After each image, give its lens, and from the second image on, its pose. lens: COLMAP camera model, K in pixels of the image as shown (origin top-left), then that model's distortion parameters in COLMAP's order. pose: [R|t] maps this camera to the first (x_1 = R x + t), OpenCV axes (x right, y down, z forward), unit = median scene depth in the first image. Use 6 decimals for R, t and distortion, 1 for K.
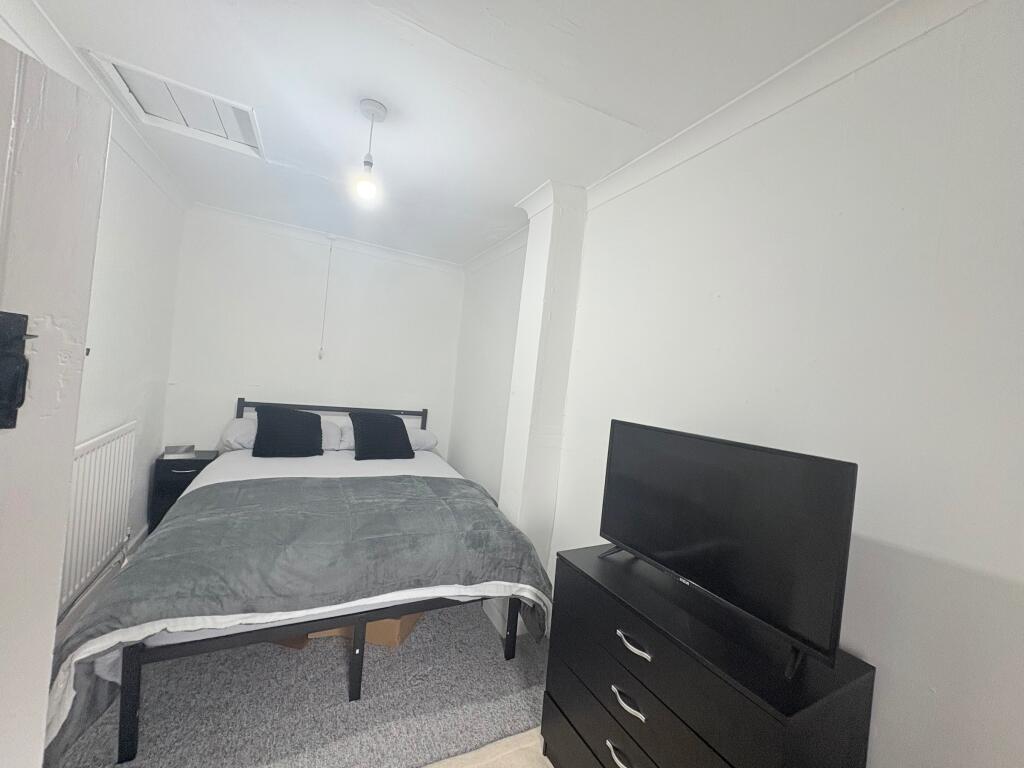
lens RADIAL K [[407.9, 0, 510.6], [0, 407.9, 384.3], [0, 0, 1]] dist [-0.000806, -0.000173]
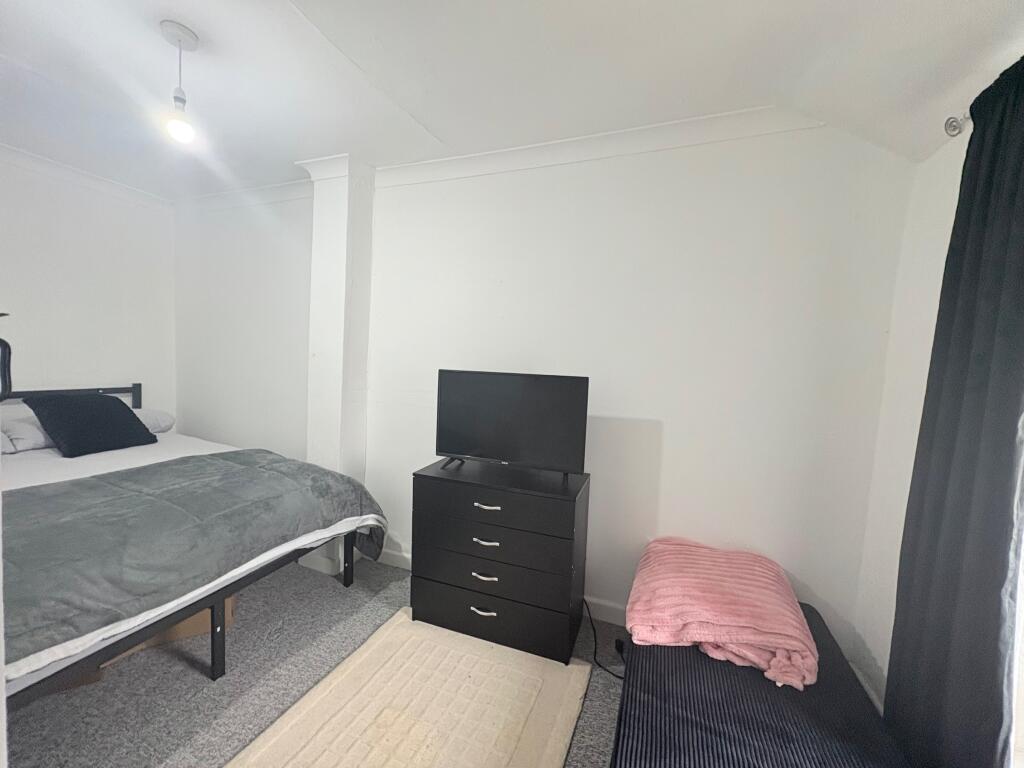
lens RADIAL K [[407.9, 0, 510.6], [0, 407.9, 384.3], [0, 0, 1]] dist [-0.000806, -0.000173]
pose [[0.743335, -0.106532, 0.660382, -0.399407], [0.034639, 0.992042, 0.121045, -0.016767], [-0.668022, -0.067102, 0.741110, -0.134641]]
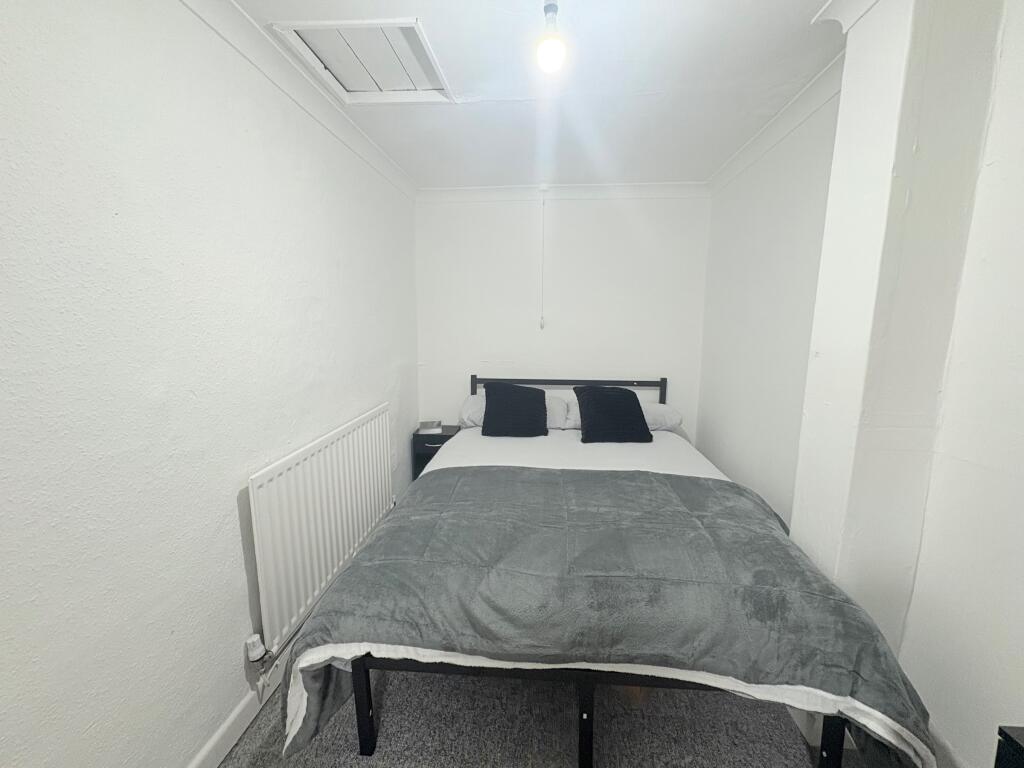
lens RADIAL K [[407.9, 0, 510.6], [0, 407.9, 384.3], [0, 0, 1]] dist [-0.000806, -0.000173]
pose [[0.843941, -0.024971, -0.535855, -0.067321], [0.074422, 0.994706, 0.070858, -0.013880], [0.531249, -0.099680, 0.841331, 0.325933]]
